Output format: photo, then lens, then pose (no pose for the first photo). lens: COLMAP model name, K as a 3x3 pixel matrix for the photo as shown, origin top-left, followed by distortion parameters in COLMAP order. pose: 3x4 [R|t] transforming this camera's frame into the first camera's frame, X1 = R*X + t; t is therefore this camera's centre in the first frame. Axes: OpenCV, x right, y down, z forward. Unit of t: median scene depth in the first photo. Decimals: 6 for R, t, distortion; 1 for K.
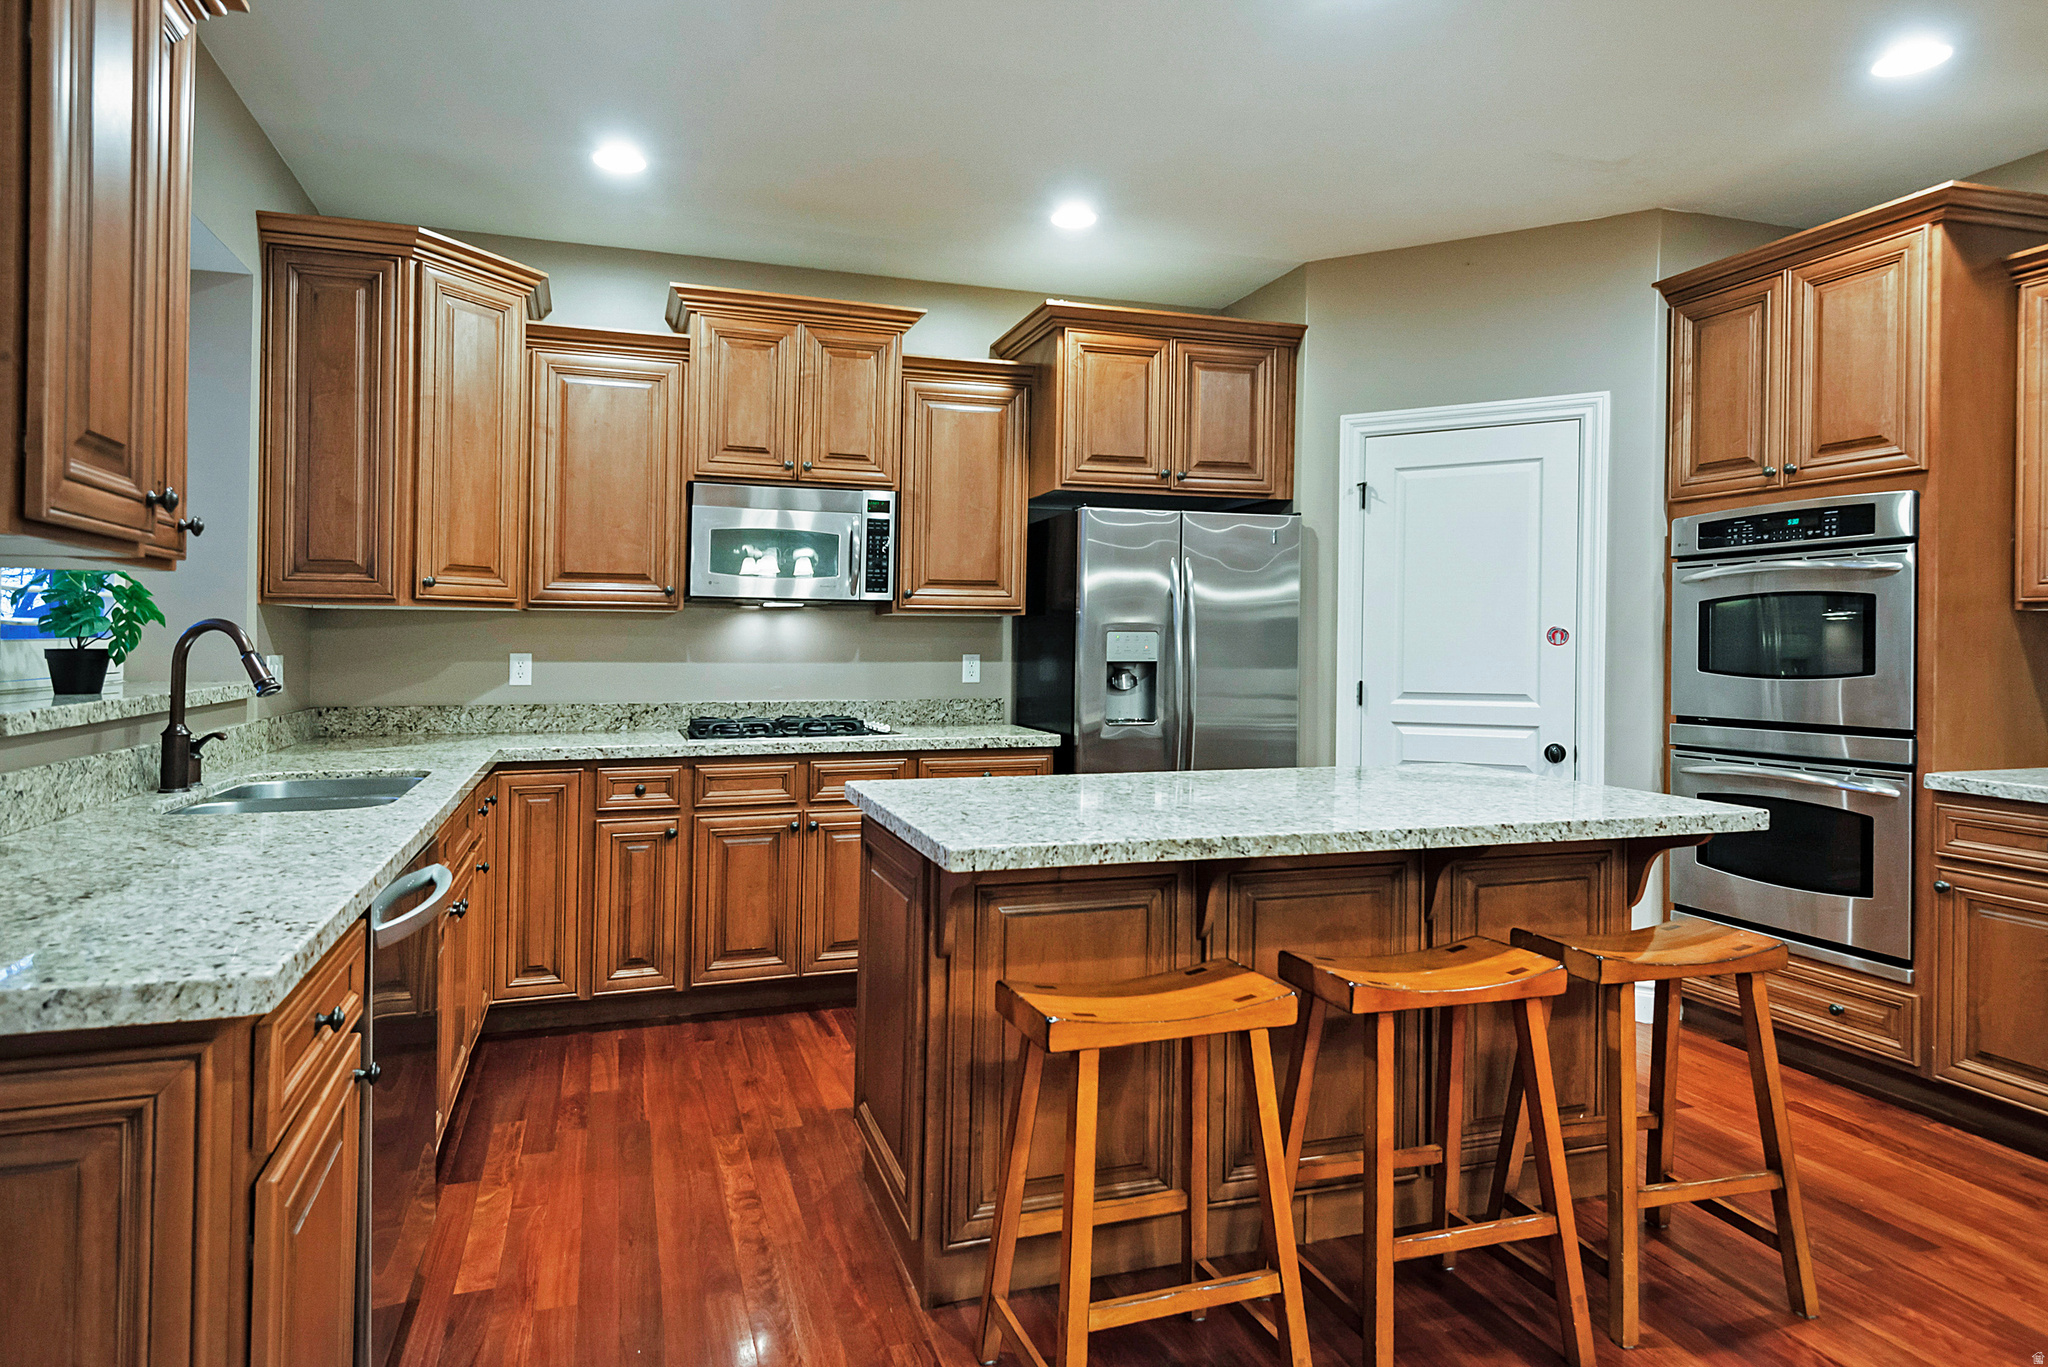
lens RADIAL K [[1158.6, 0, 983.4], [0, 1158.6, 639.0], [0, 0, 1]] dist [0.030809, 0.000090]
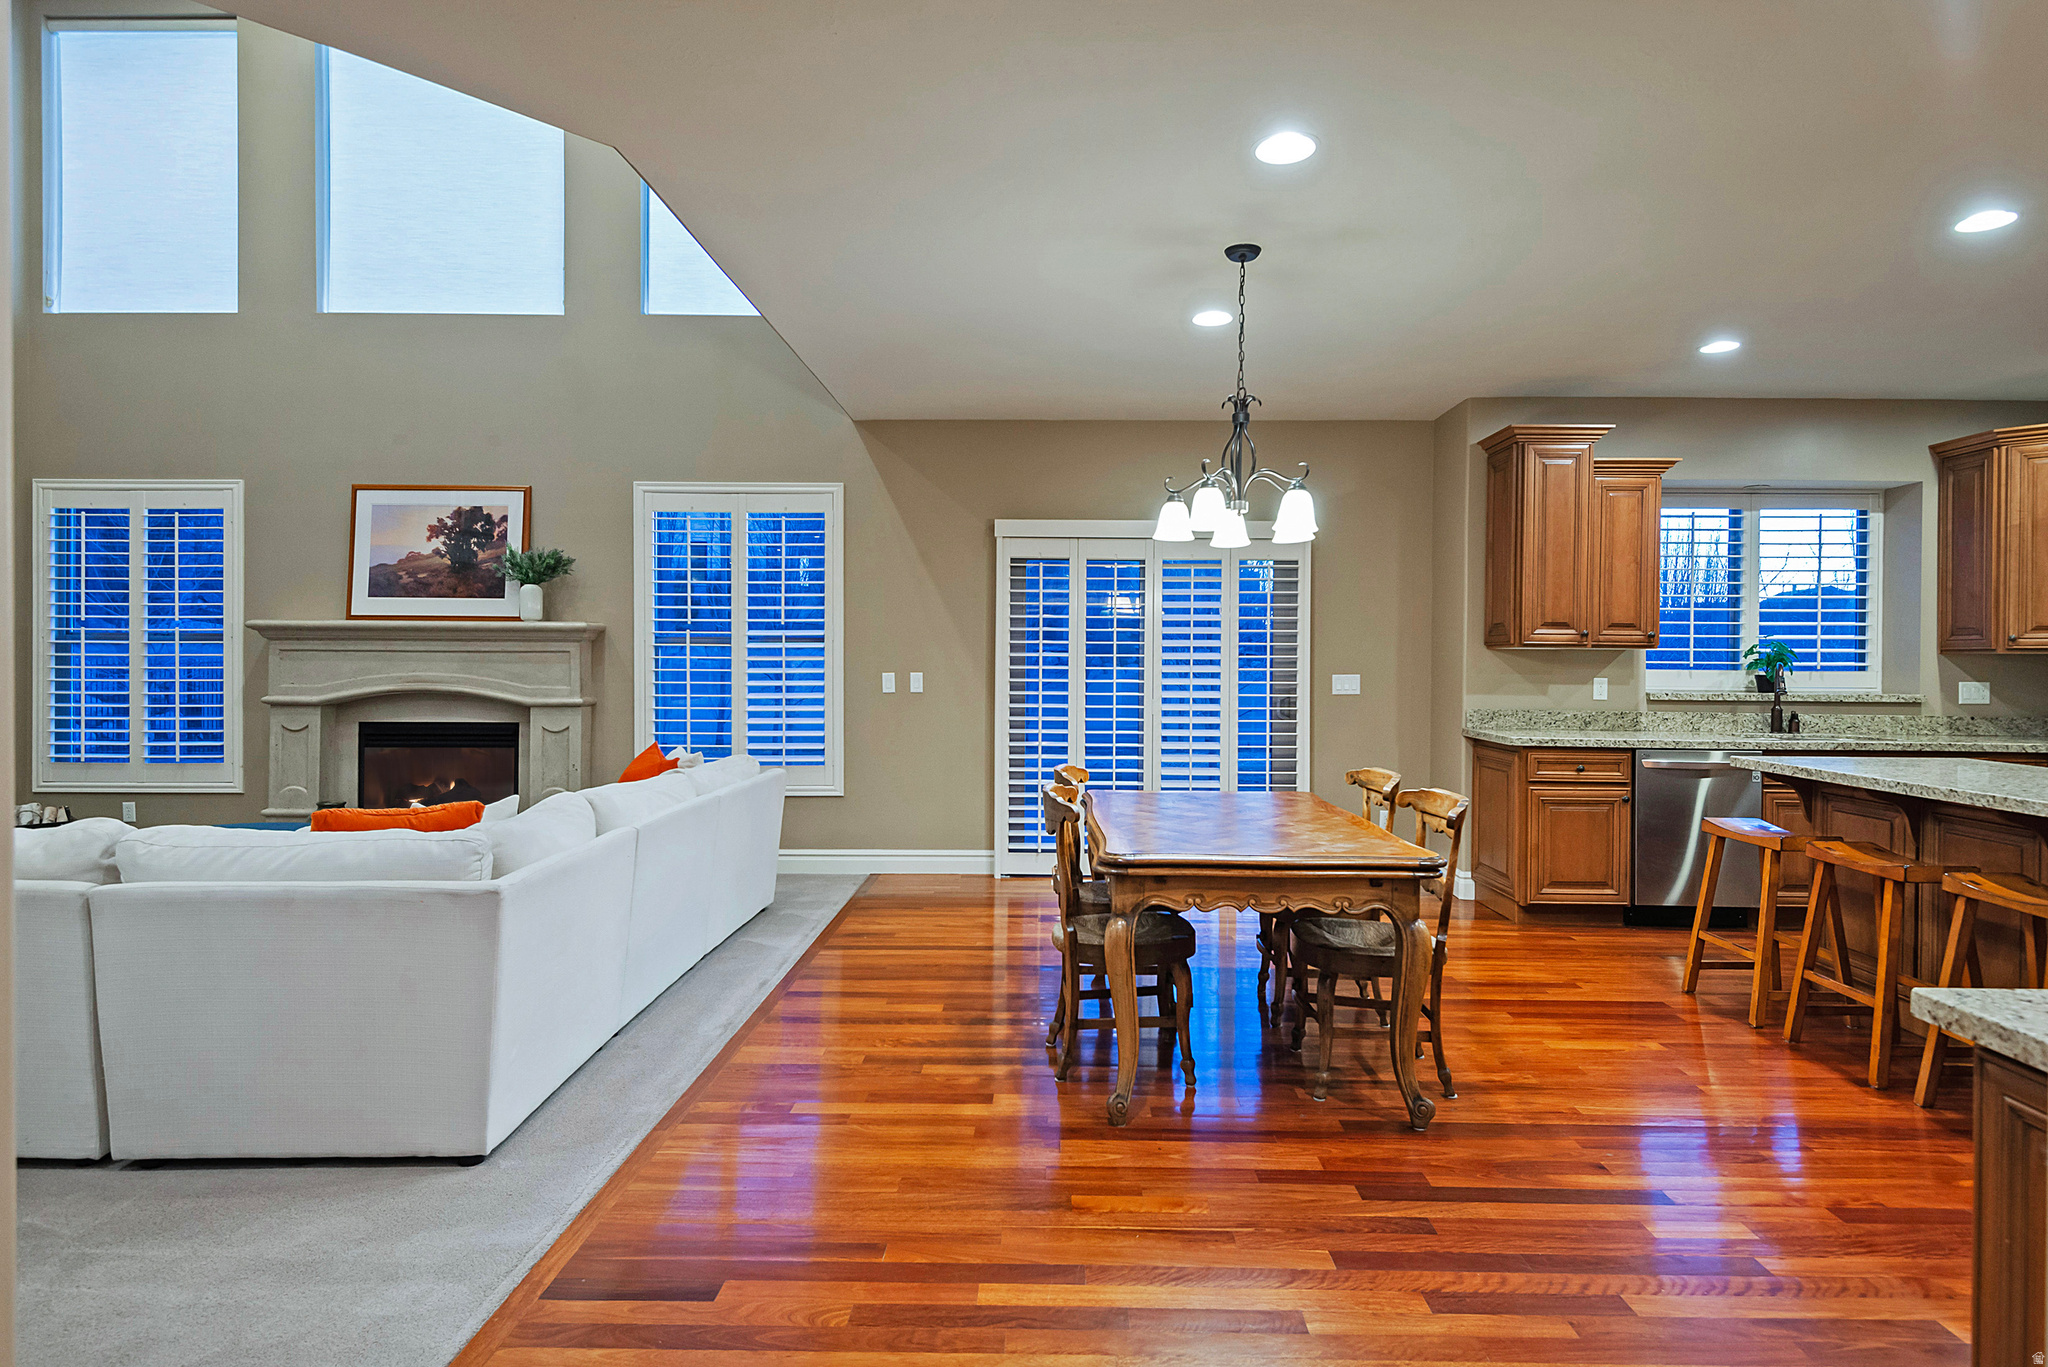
lens RADIAL K [[1096.4, 0, 1030.4], [0, 1096.4, 691.0], [0, 0, 1]] dist [-0.007461, -0.003634]
pose [[-0.329215, 0.018492, -0.944074, 1.180978], [-0.005779, 0.999750, 0.021598, 0.001163], [0.944237, 0.012566, -0.329025, 0.164229]]
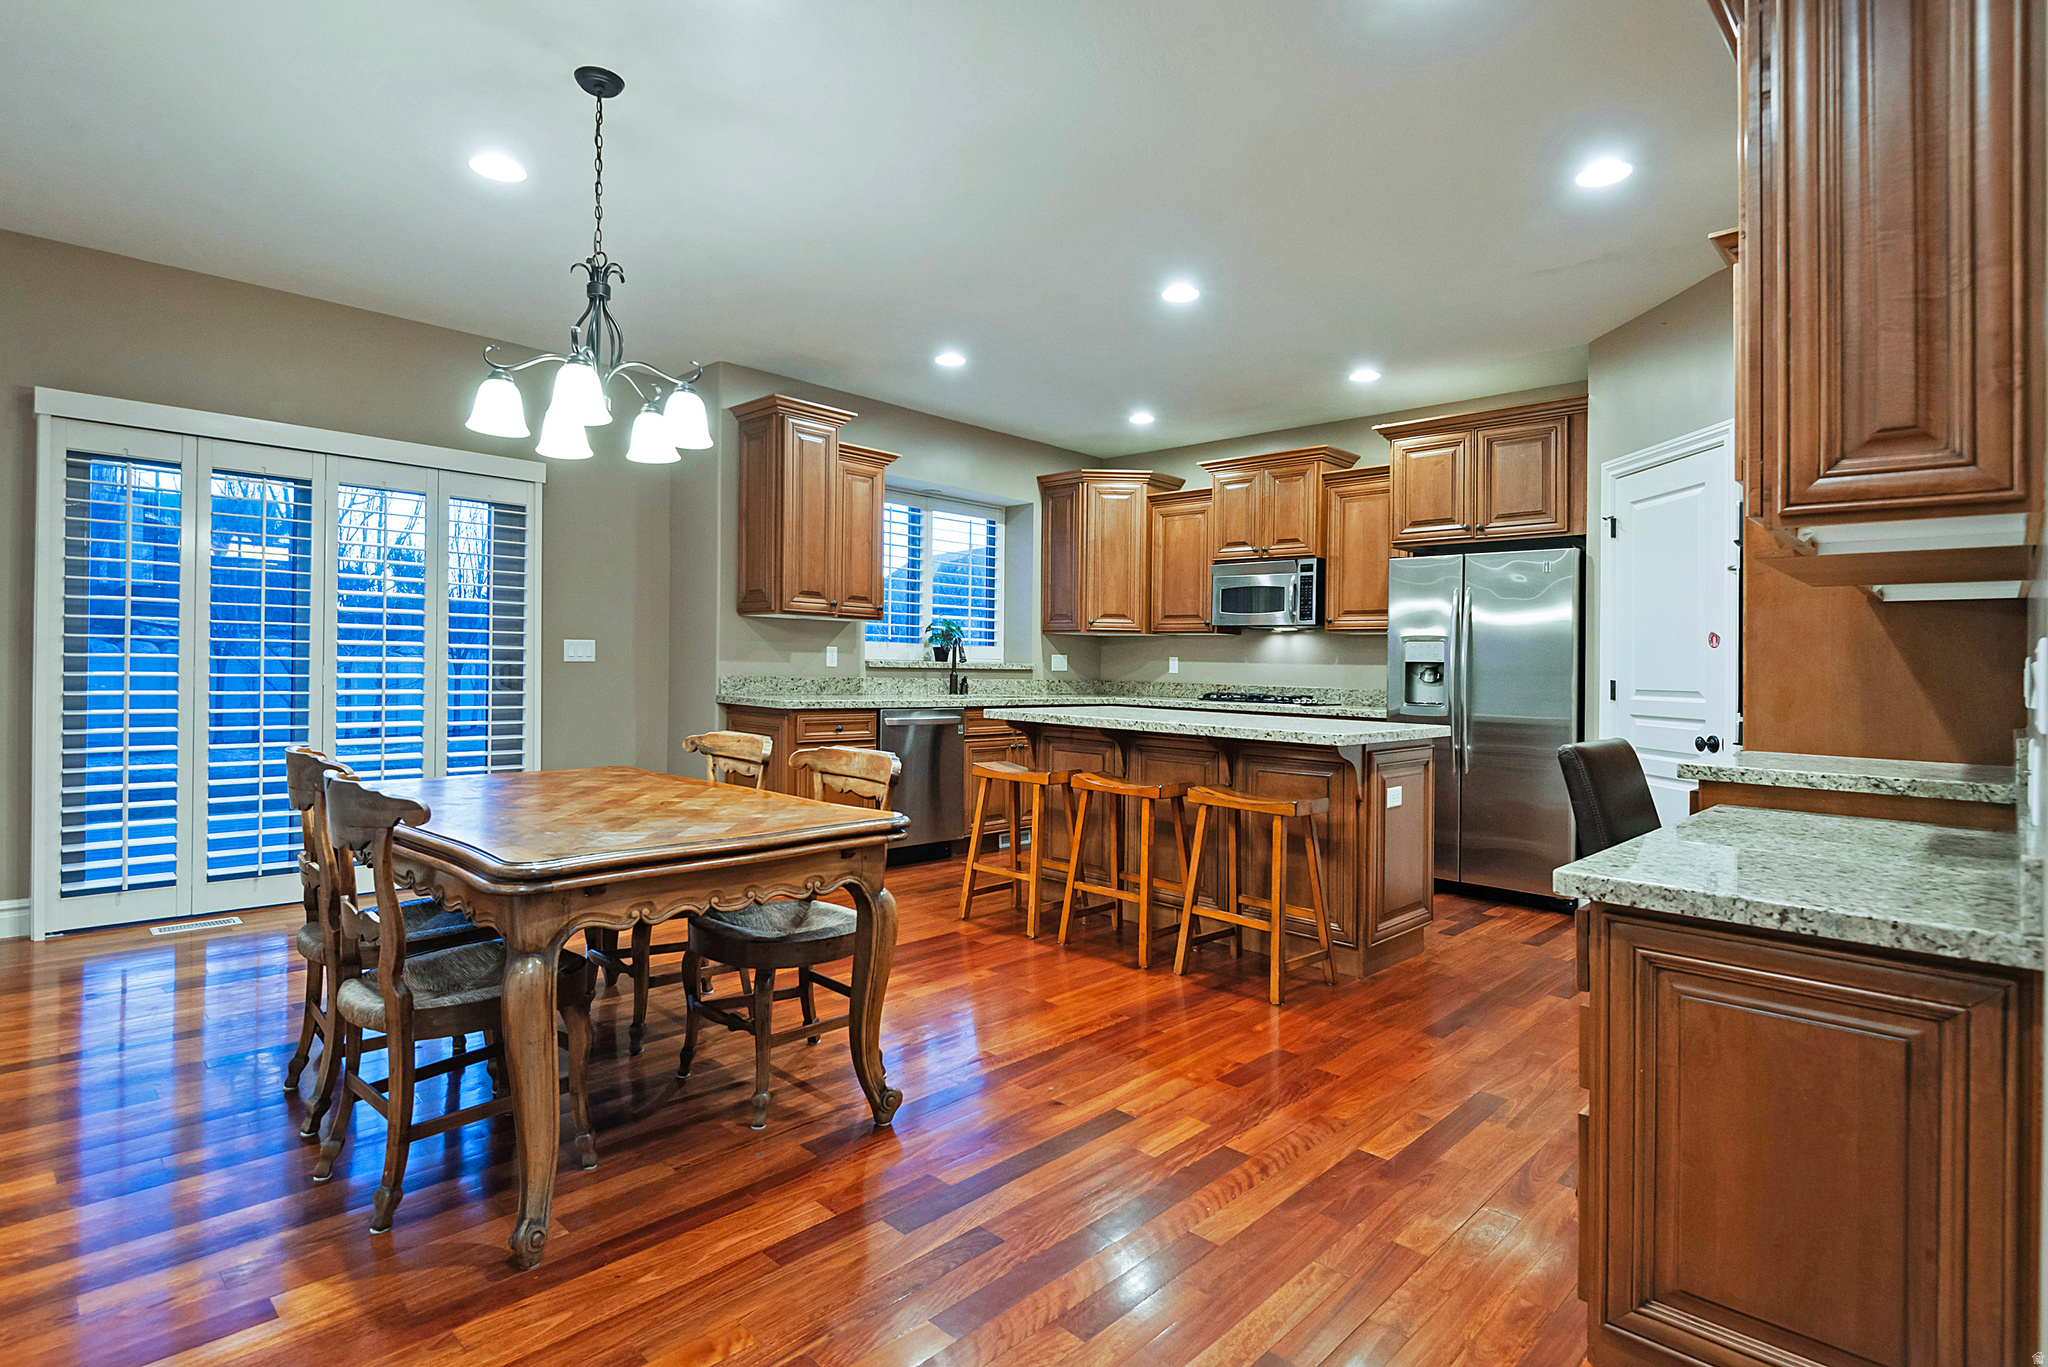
lens RADIAL K [[1000.2, 0, 1024.7], [0, 1000.2, 679.4], [0, 0, 1]] dist [0.004852, -0.005564]
pose [[0.481712, 0.019360, -0.876116, 0.972669], [-0.017310, 0.999771, 0.012575, 0.033656], [0.876159, 0.009108, 0.481936, -0.040916]]
